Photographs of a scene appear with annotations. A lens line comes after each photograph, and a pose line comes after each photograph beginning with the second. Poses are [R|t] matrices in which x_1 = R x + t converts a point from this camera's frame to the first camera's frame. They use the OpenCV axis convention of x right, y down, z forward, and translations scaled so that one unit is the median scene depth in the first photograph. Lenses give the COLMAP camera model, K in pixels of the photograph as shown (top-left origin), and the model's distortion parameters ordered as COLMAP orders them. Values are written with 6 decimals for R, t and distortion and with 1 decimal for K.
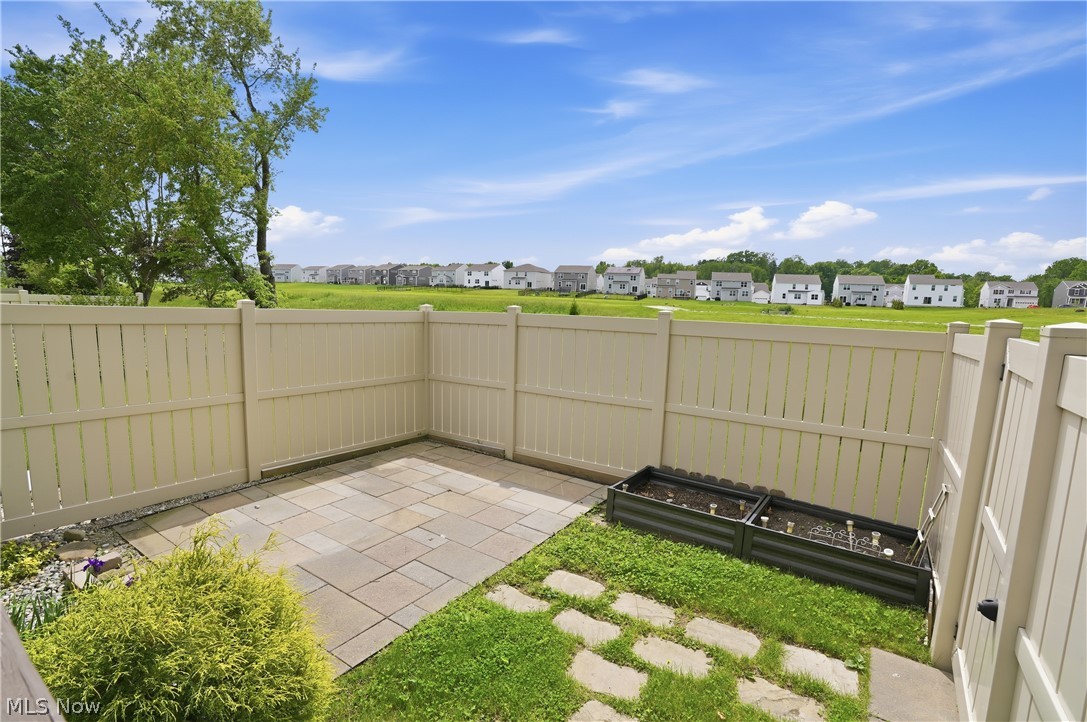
lens RADIAL K [[494.8, 0, 543.5], [0, 494.8, 361.0], [0, 0, 1]] dist [-0.001332, 0.000030]
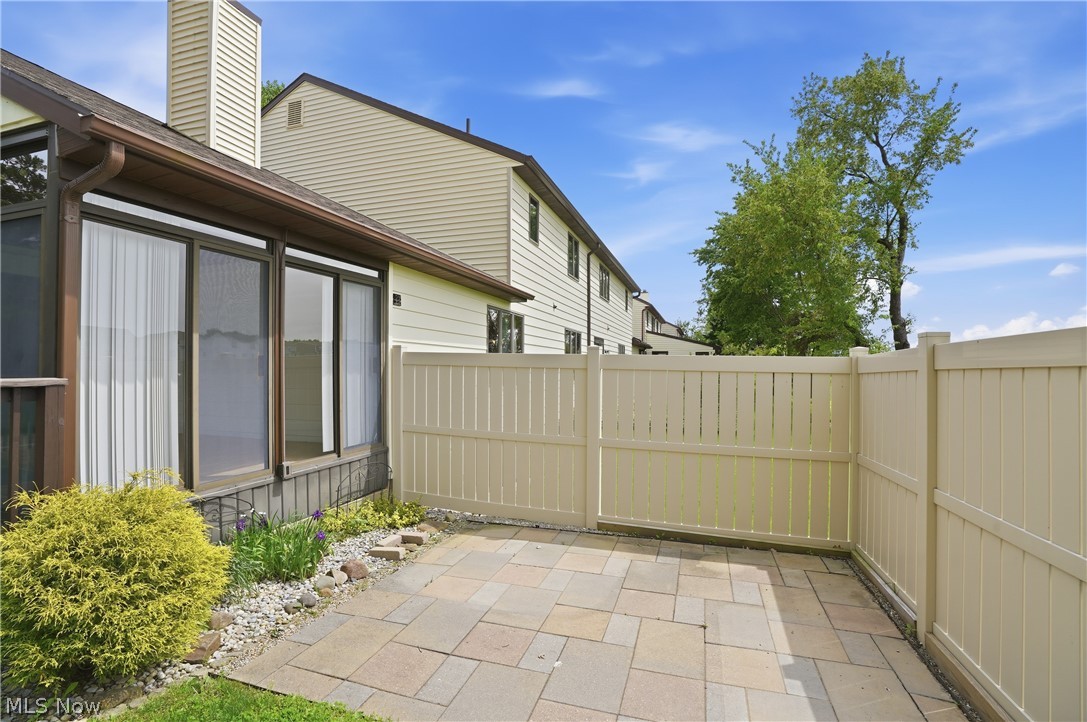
lens RADIAL K [[507.9, 0, 543.5], [0, 507.9, 361.0], [0, 0, 1]] dist [-0.062599, 0.025813]
pose [[0.294755, -0.044870, -0.954519, 0.309996], [-0.109162, 0.990777, -0.080283, 0.002286], [0.949317, 0.127861, 0.287138, 0.501282]]
